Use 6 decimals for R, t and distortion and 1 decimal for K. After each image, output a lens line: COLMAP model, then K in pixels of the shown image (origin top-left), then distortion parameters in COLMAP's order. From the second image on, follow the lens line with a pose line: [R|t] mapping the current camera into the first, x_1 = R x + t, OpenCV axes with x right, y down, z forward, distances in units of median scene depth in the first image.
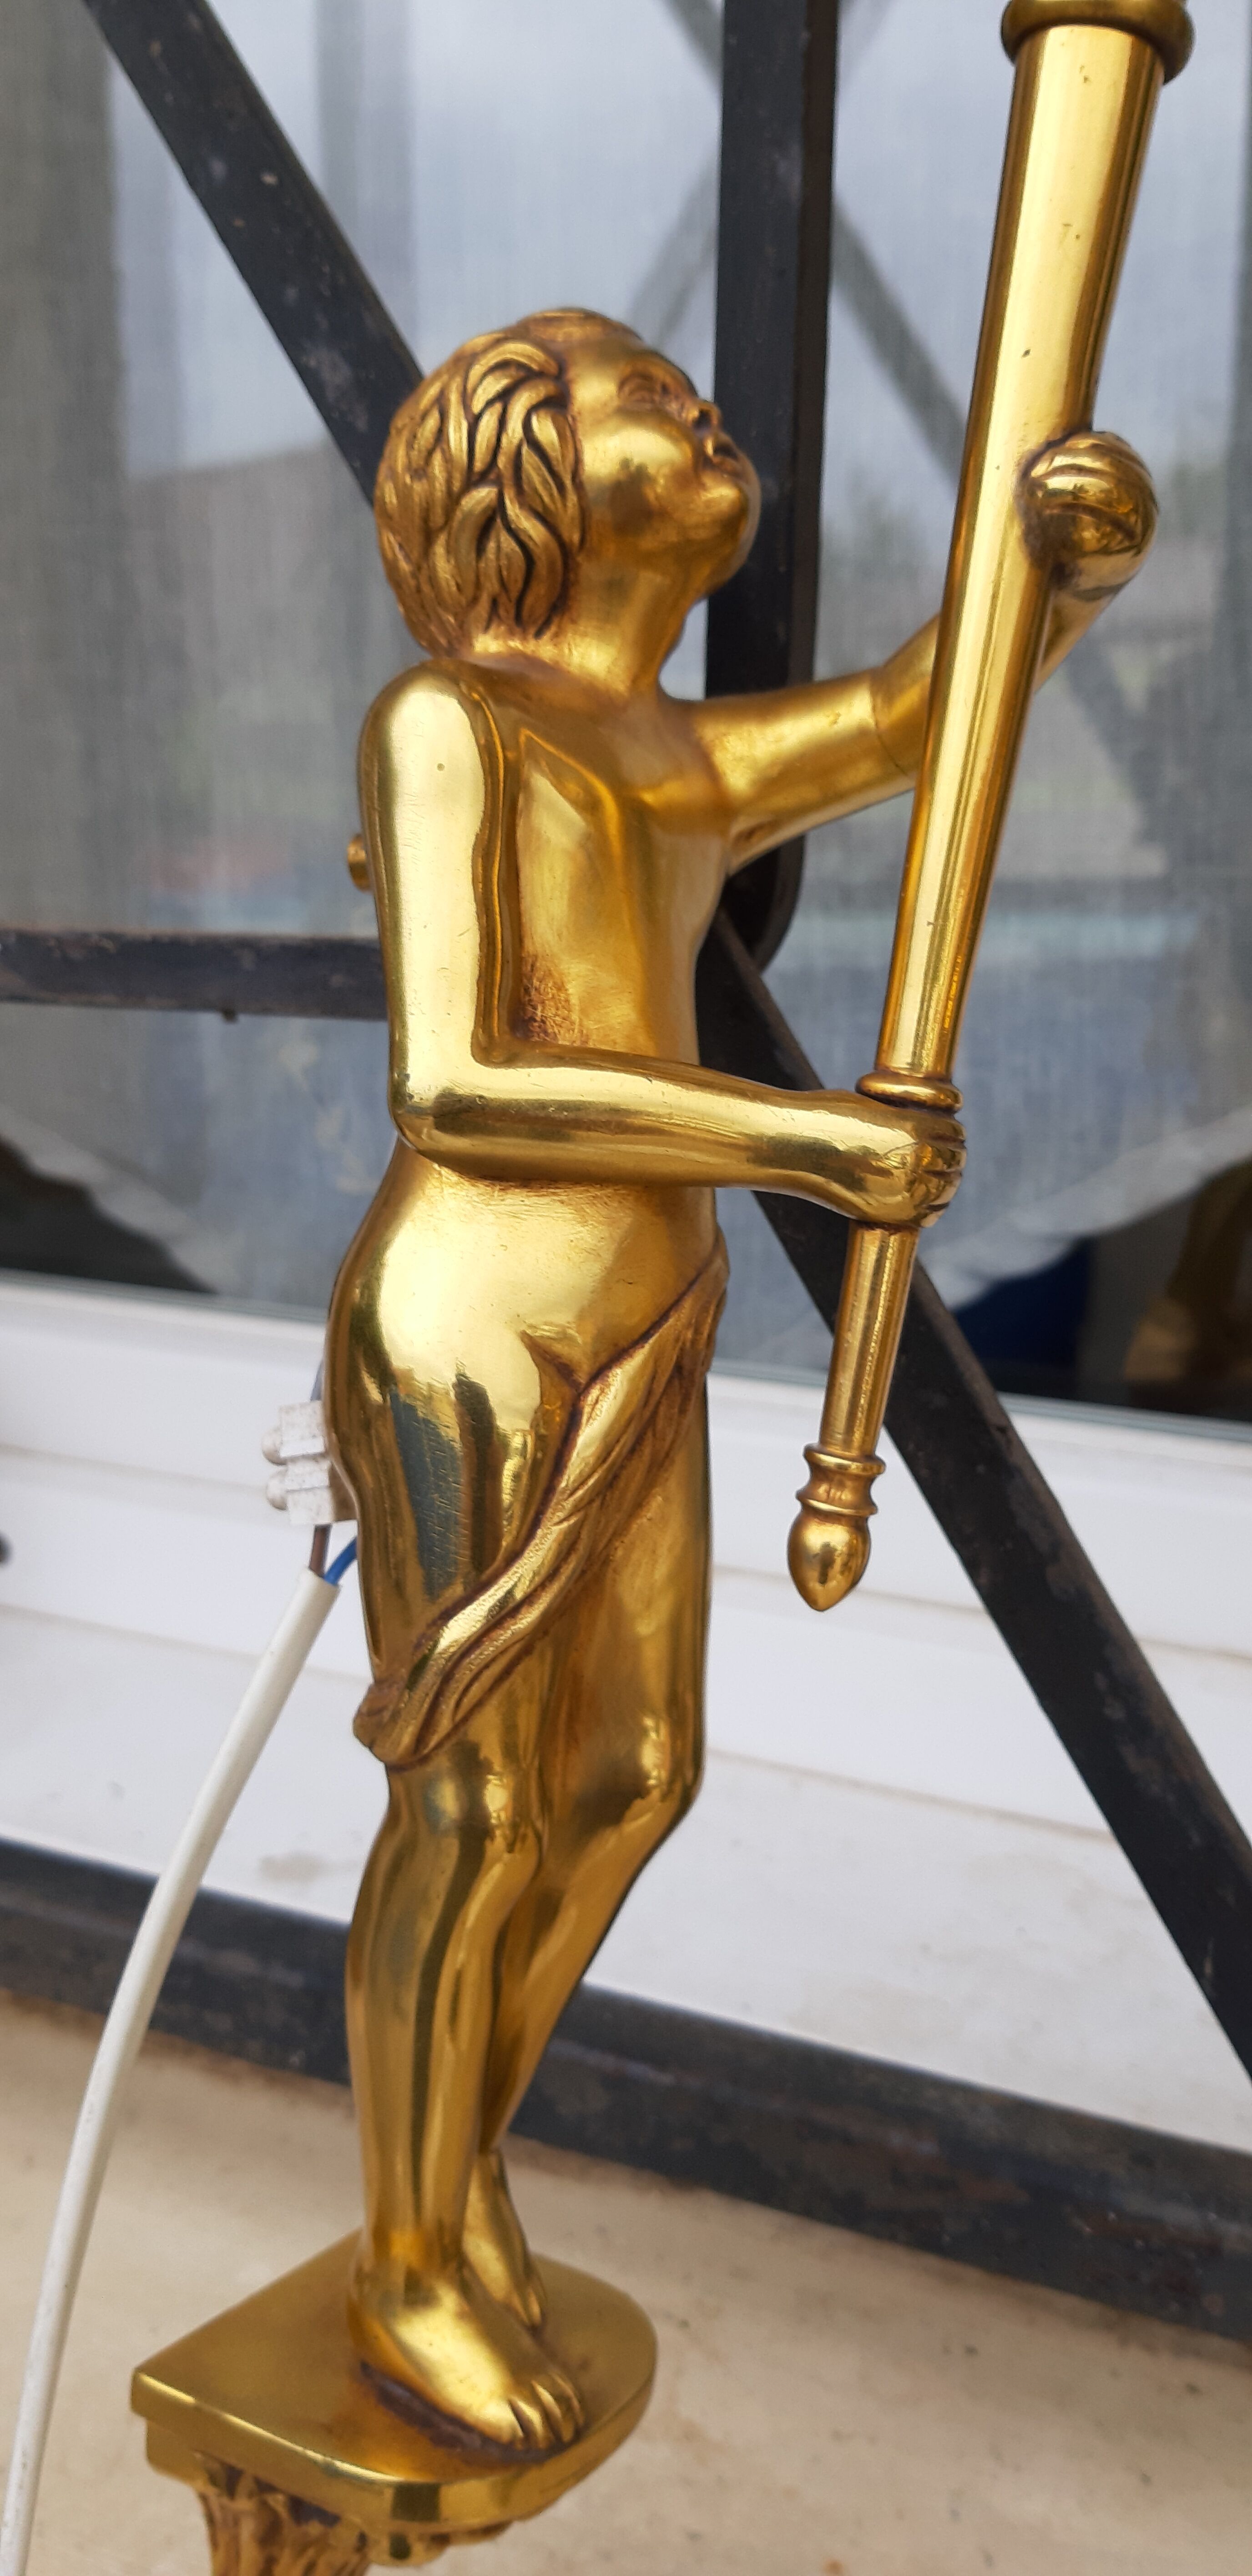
lens RADIAL K [[2070.5, 0, 629.9], [0, 2070.5, 1207.3], [0, 0, 1]] dist [0.066024, -0.136098]
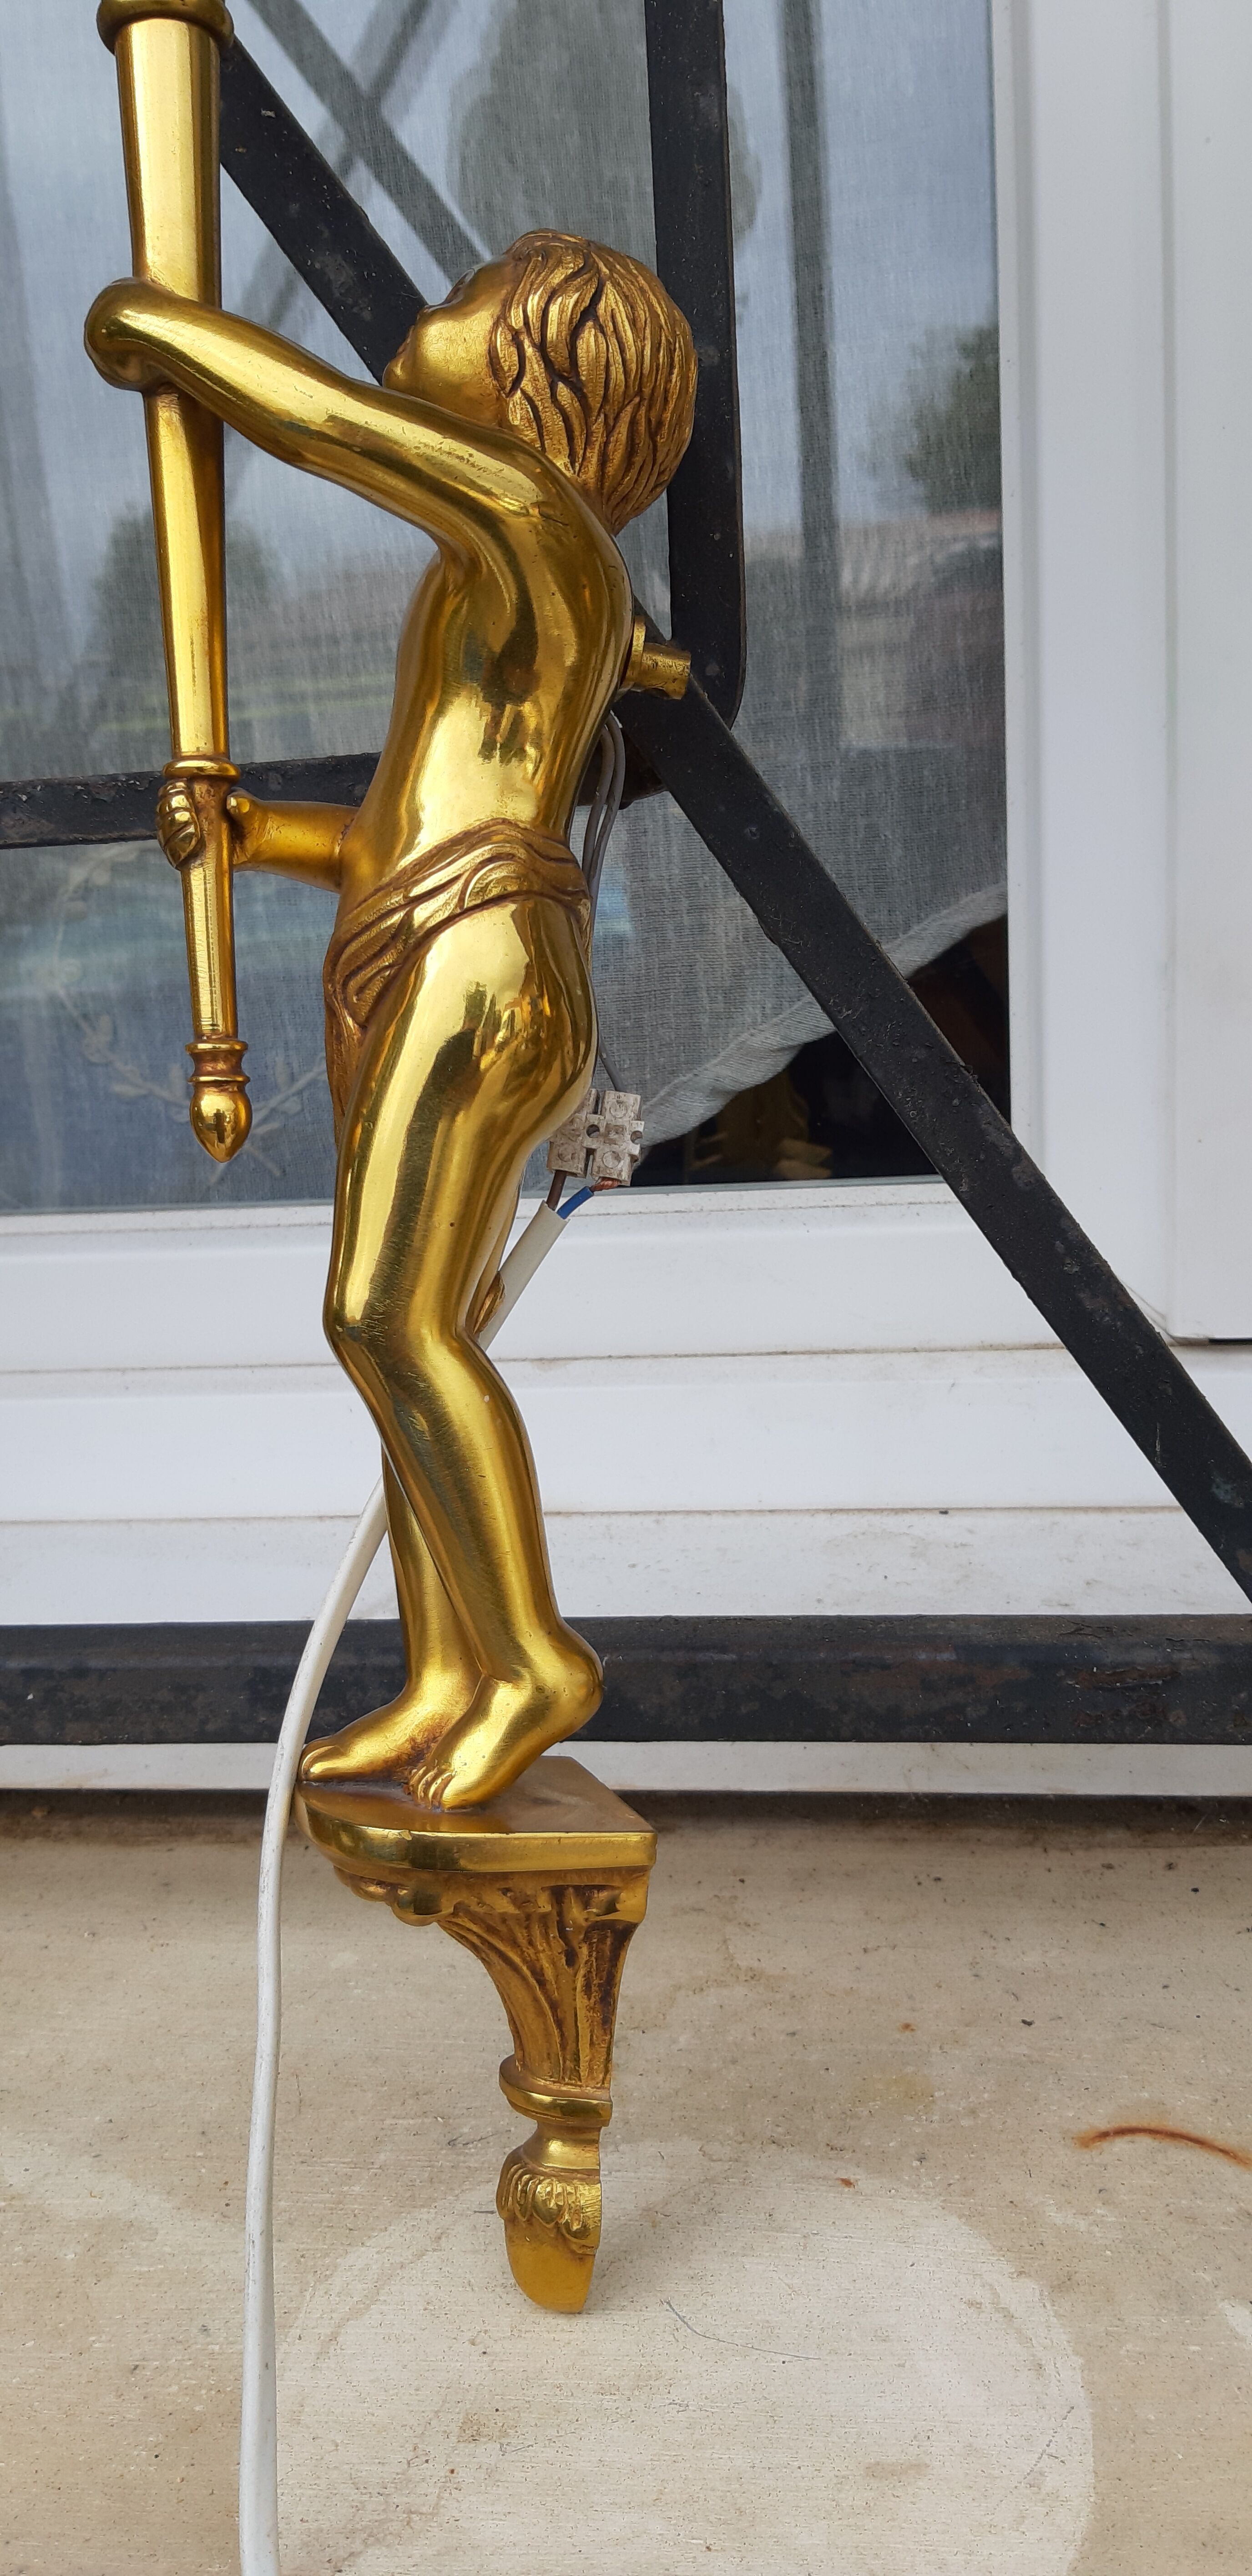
lens RADIAL K [[2070.5, 0, 629.9], [0, 2070.5, 1207.3], [0, 0, 1]] dist [0.066024, -0.136098]
pose [[0.957646, -0.129671, 0.257098, -0.337231], [0.130316, 0.991365, 0.014603, 0.132939], [-0.256772, 0.019519, 0.966275, -0.190815]]
